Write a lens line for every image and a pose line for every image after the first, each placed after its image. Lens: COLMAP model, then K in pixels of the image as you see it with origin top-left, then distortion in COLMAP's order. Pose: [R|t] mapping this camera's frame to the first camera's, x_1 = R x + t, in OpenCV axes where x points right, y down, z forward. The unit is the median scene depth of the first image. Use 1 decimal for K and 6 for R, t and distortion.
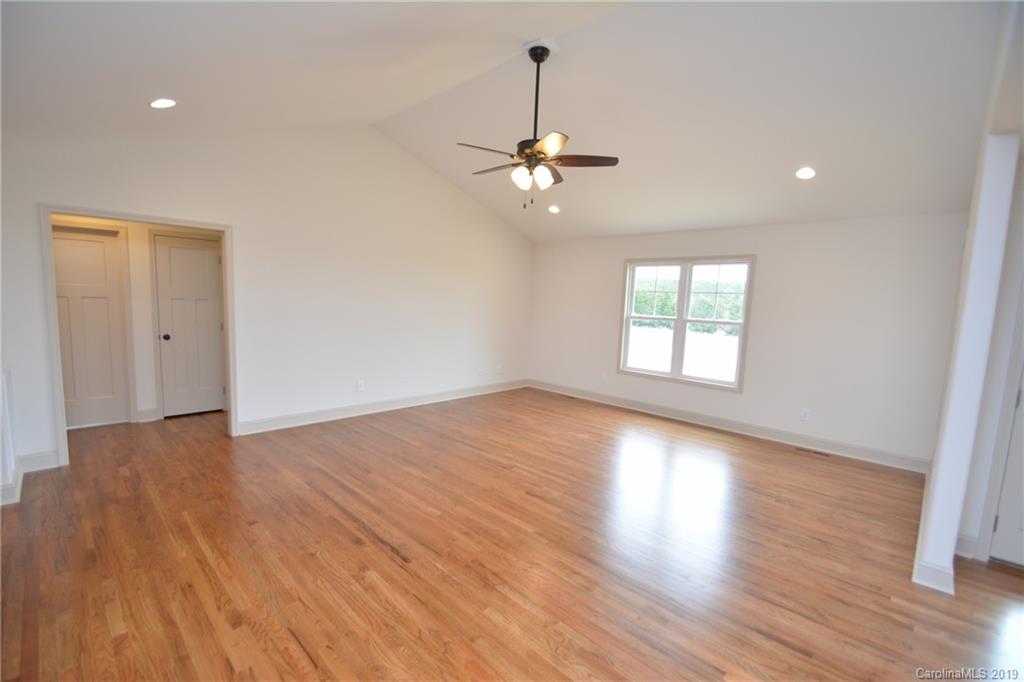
lens RADIAL K [[447.8, 0, 498.7], [0, 447.8, 349.5], [0, 0, 1]] dist [0.014667, -0.017062]
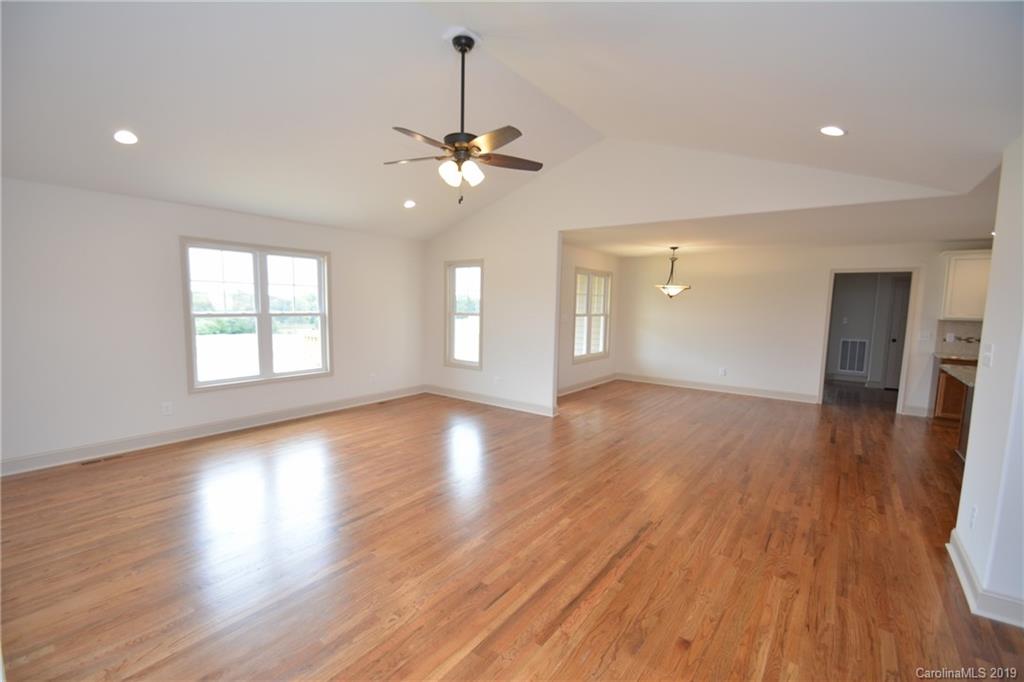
lens RADIAL K [[447.8, 0, 498.7], [0, 447.8, 349.5], [0, 0, 1]] dist [0.014667, -0.017062]
pose [[-0.128996, -0.143830, 0.981159, -0.838693], [0.090980, 0.983536, 0.156140, -0.144203], [-0.987463, 0.109407, -0.113786, 0.978905]]
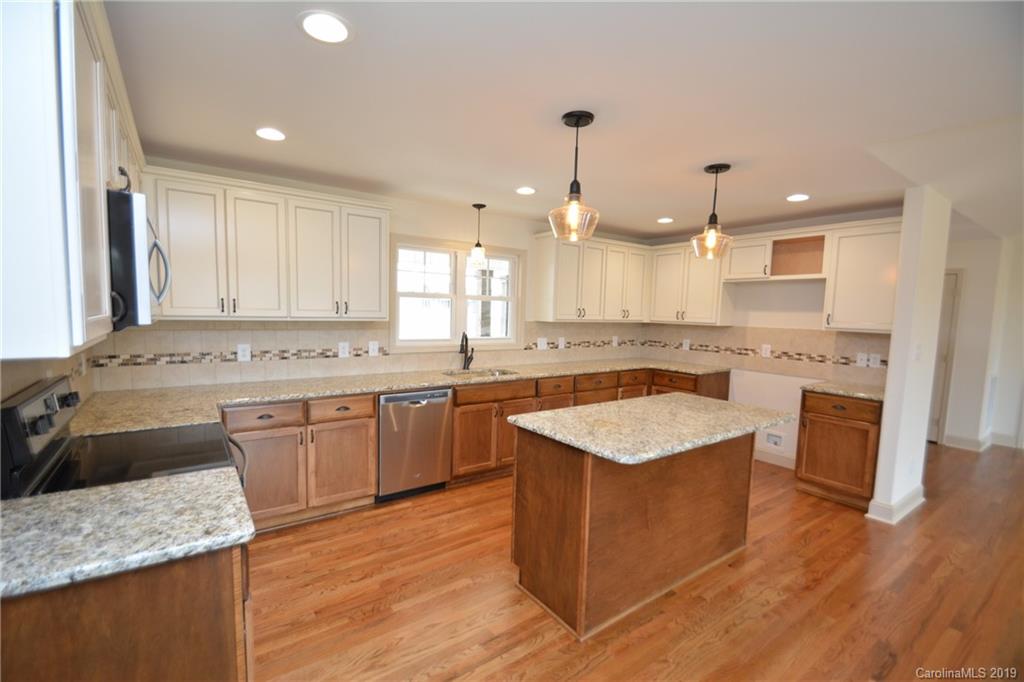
lens RADIAL K [[447.8, 0, 498.7], [0, 447.8, 349.5], [0, 0, 1]] dist [0.014667, -0.017062]
pose [[-0.176165, 0.046862, -0.983245, 0.679098], [-0.142726, 0.987095, 0.072618, 0.077884], [0.973958, 0.153127, -0.167203, -0.433874]]
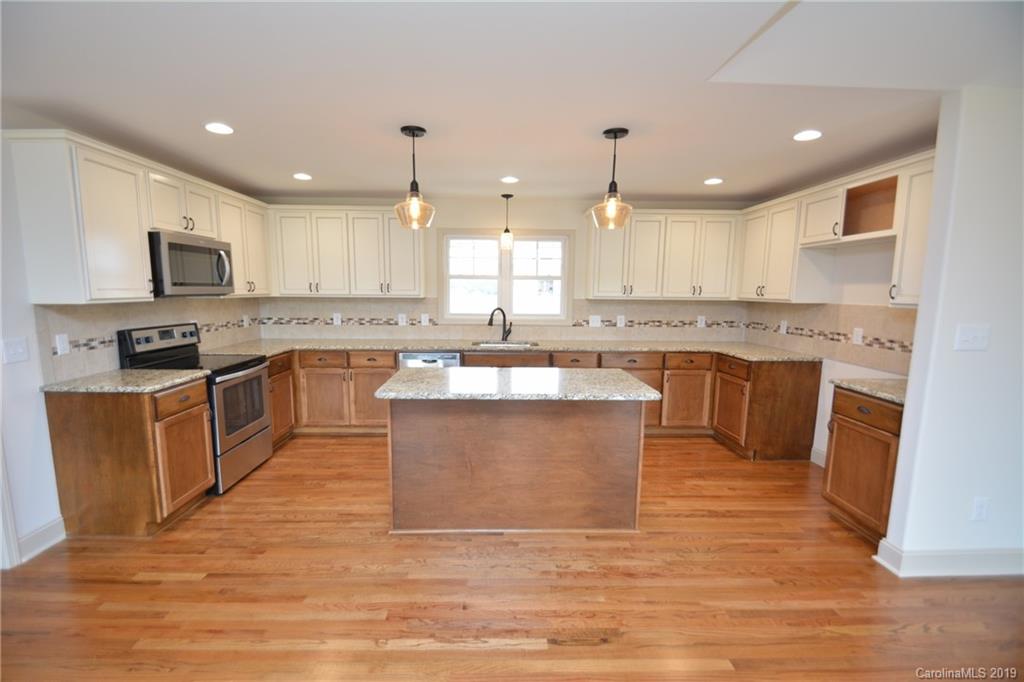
lens RADIAL K [[447.8, 0, 498.7], [0, 447.8, 349.5], [0, 0, 1]] dist [0.014667, -0.017062]
pose [[-0.694388, 0.053826, -0.717585, 0.531215], [-0.115719, 0.975868, 0.185179, 0.009887], [0.710235, 0.211624, -0.671403, 0.152981]]
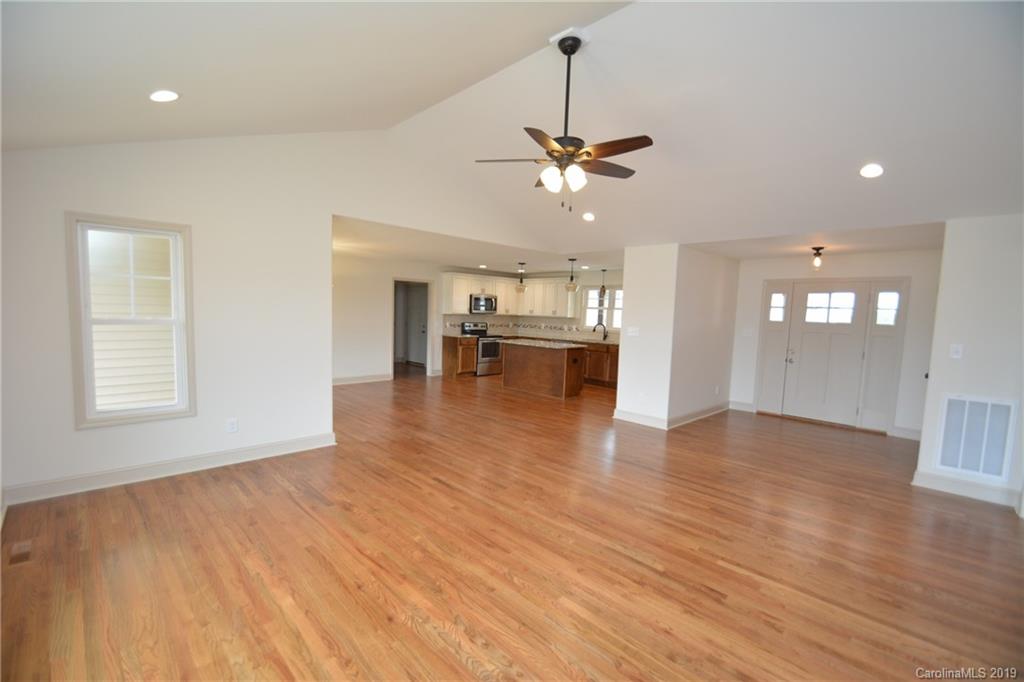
lens RADIAL K [[447.8, 0, 498.7], [0, 447.8, 349.5], [0, 0, 1]] dist [0.014667, -0.017062]
pose [[-0.997266, -0.071507, 0.018614, 0.151381], [-0.066292, 0.977127, 0.202059, -0.199406], [-0.032637, 0.200273, -0.979196, 1.796915]]
